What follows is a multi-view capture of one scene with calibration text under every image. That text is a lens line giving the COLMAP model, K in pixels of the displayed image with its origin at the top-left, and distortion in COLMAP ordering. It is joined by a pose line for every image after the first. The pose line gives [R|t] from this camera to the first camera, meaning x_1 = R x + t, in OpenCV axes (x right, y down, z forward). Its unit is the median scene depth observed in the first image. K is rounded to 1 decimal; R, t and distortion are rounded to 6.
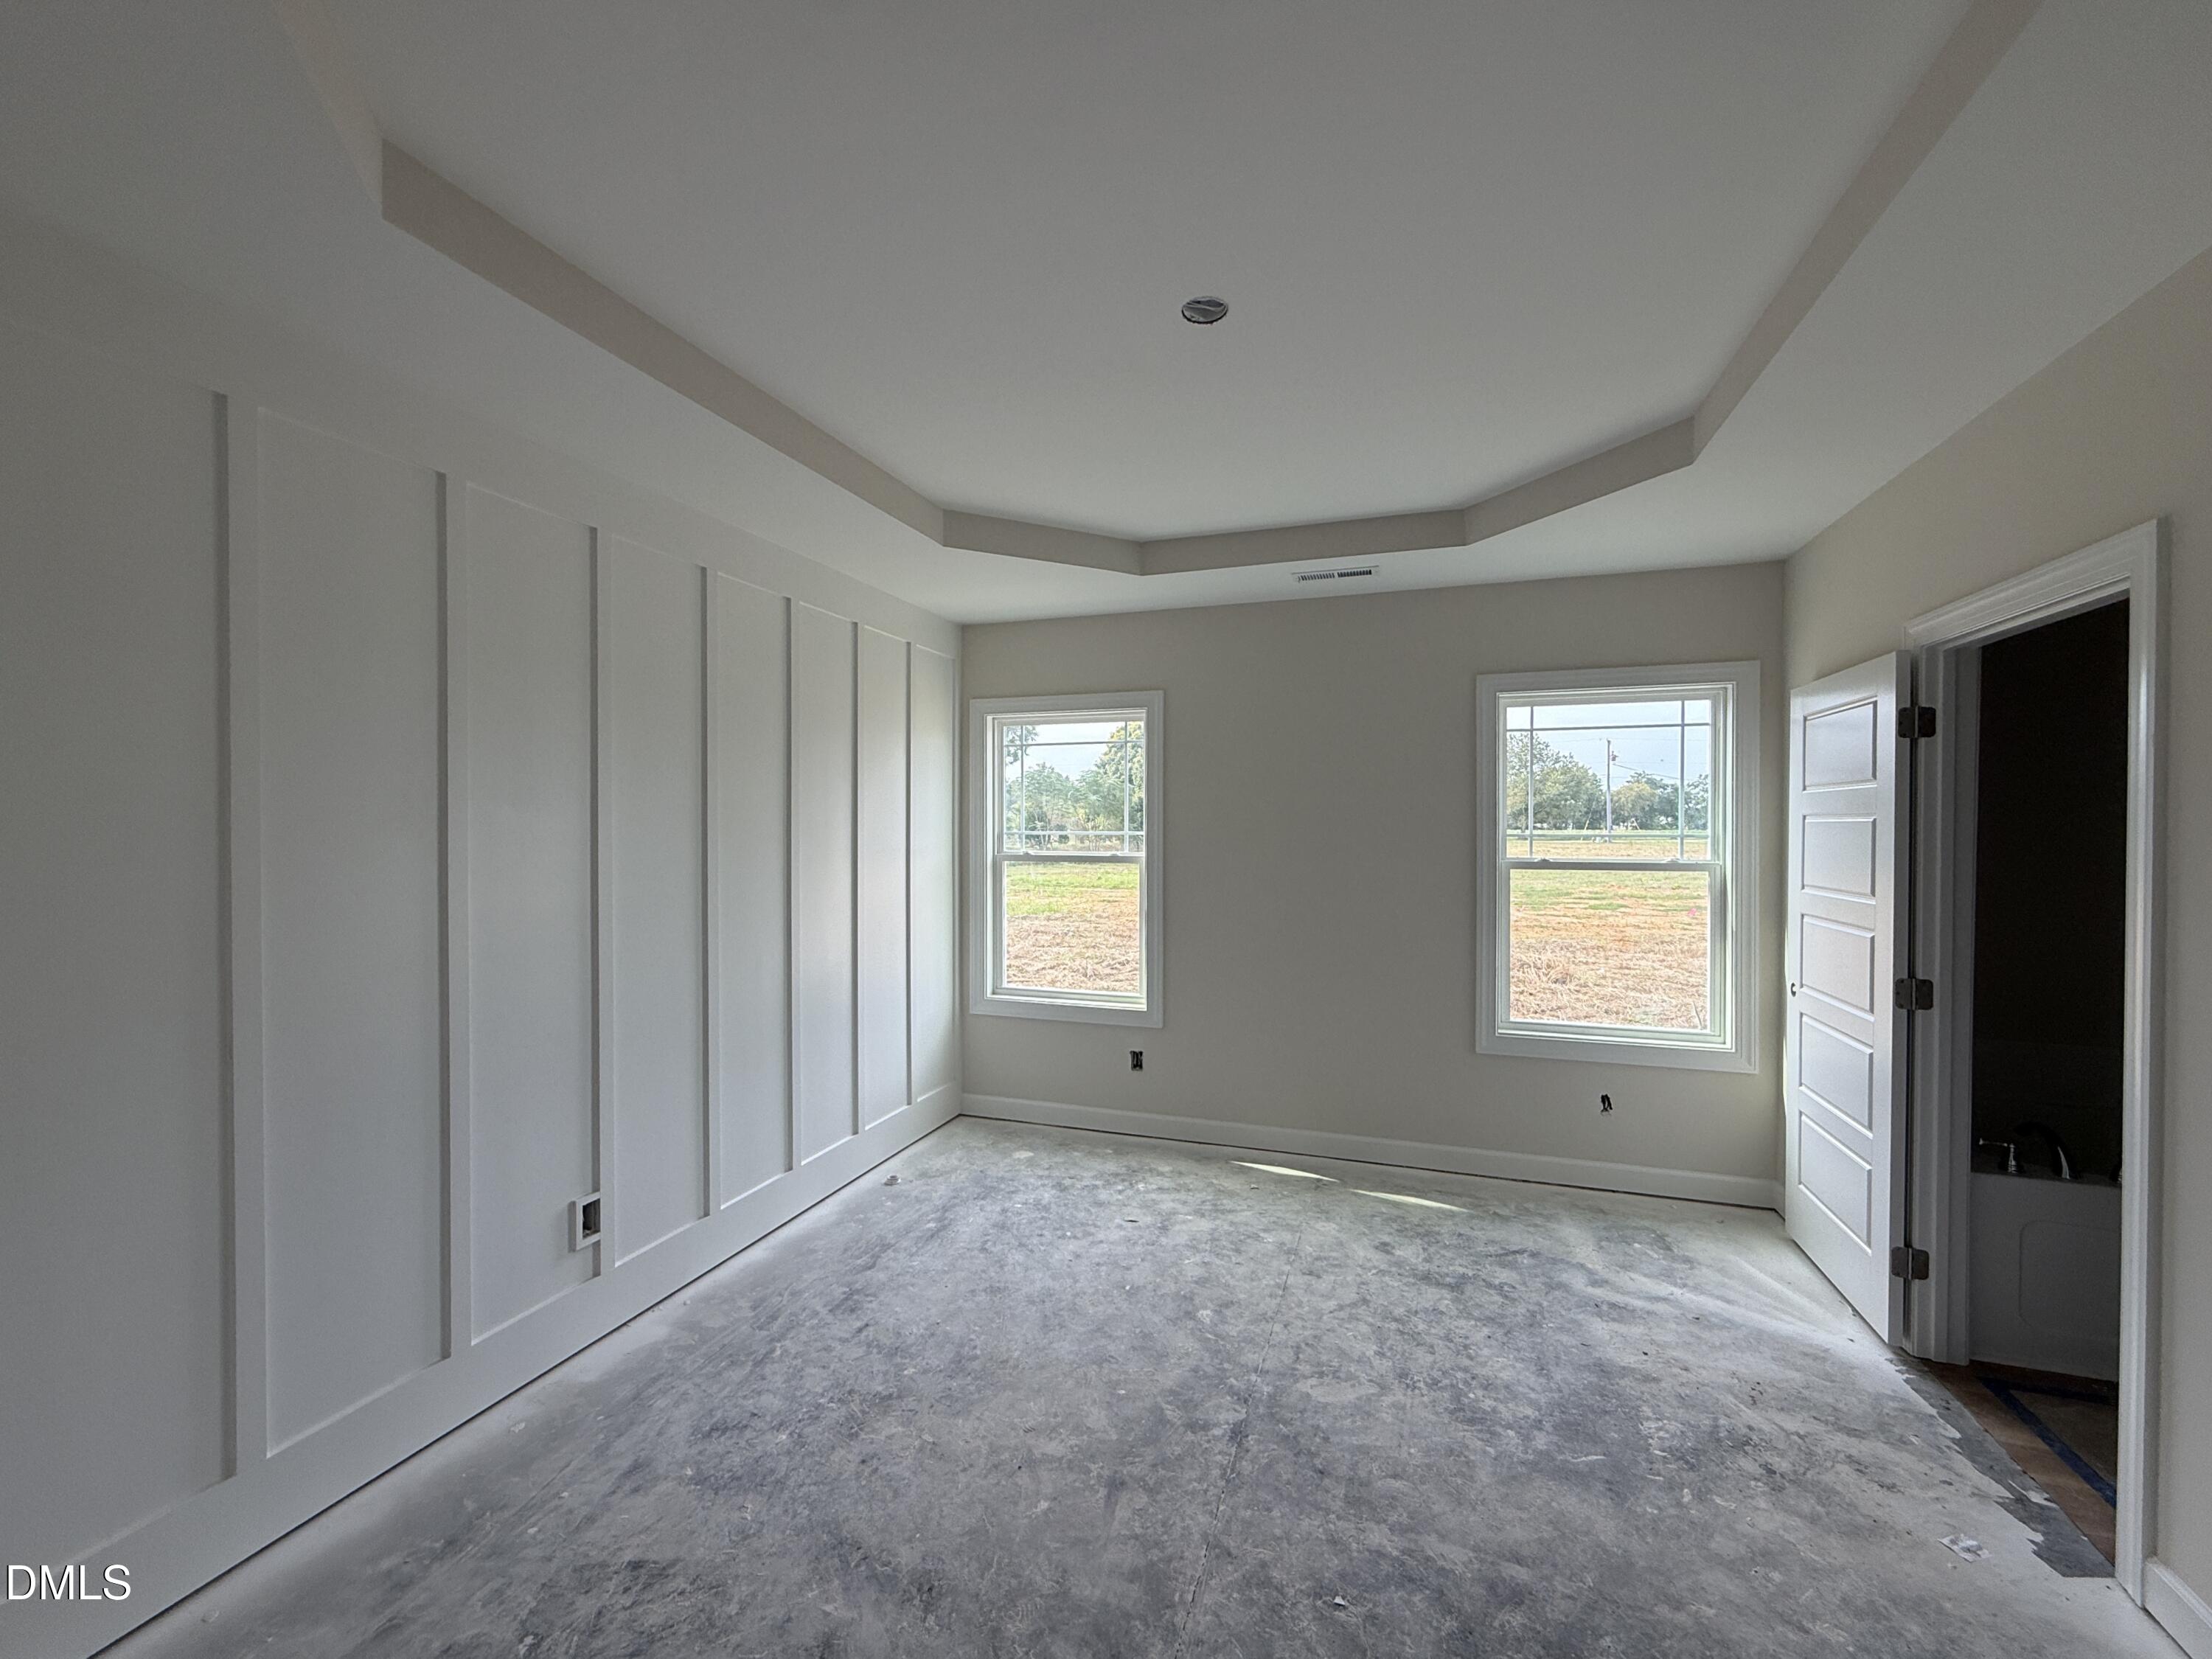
lens RADIAL K [[904.0, 0, 1119.3], [0, 904.0, 827.6], [0, 0, 1]] dist [0.003058, -0.000567]
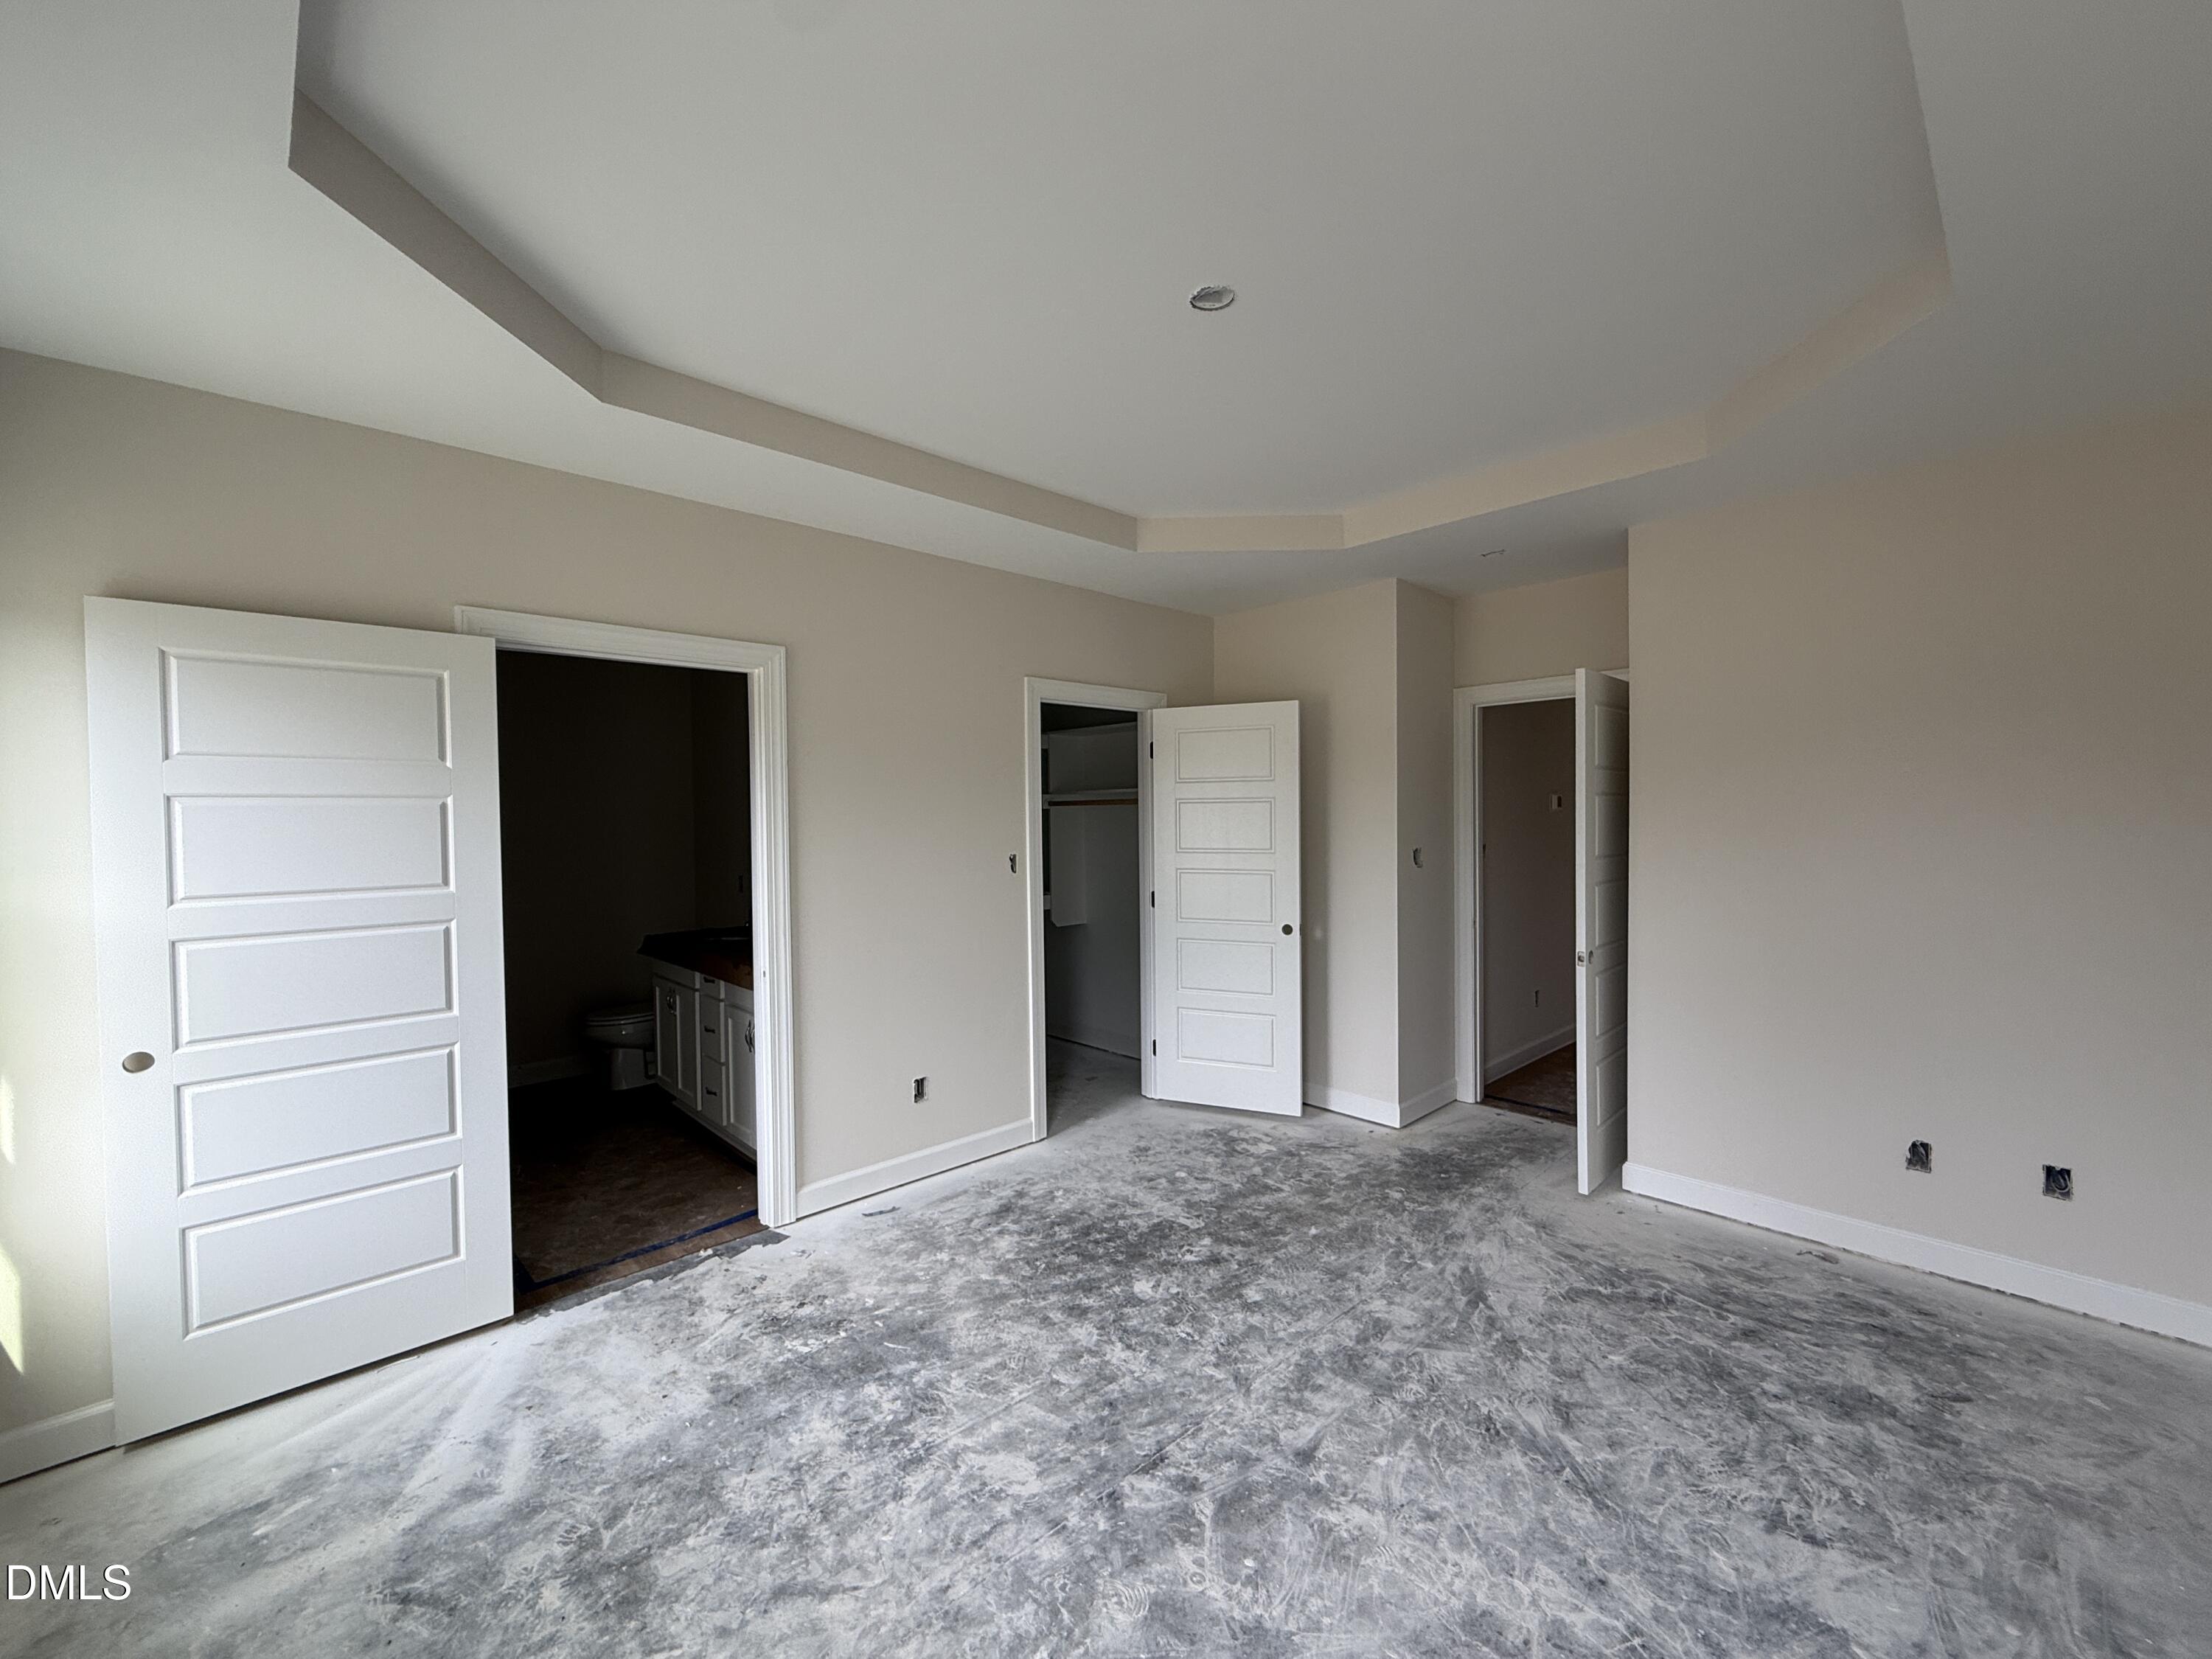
lens RADIAL K [[904.0, 0, 1106.5], [0, 904.0, 828.0], [0, 0, 1]] dist [0.003058, -0.000567]
pose [[-0.882183, 0.000197, 0.470906, -0.259930], [0.010139, 0.999776, 0.018577, 0.007662], [-0.470797, 0.021163, -0.881988, 1.811400]]
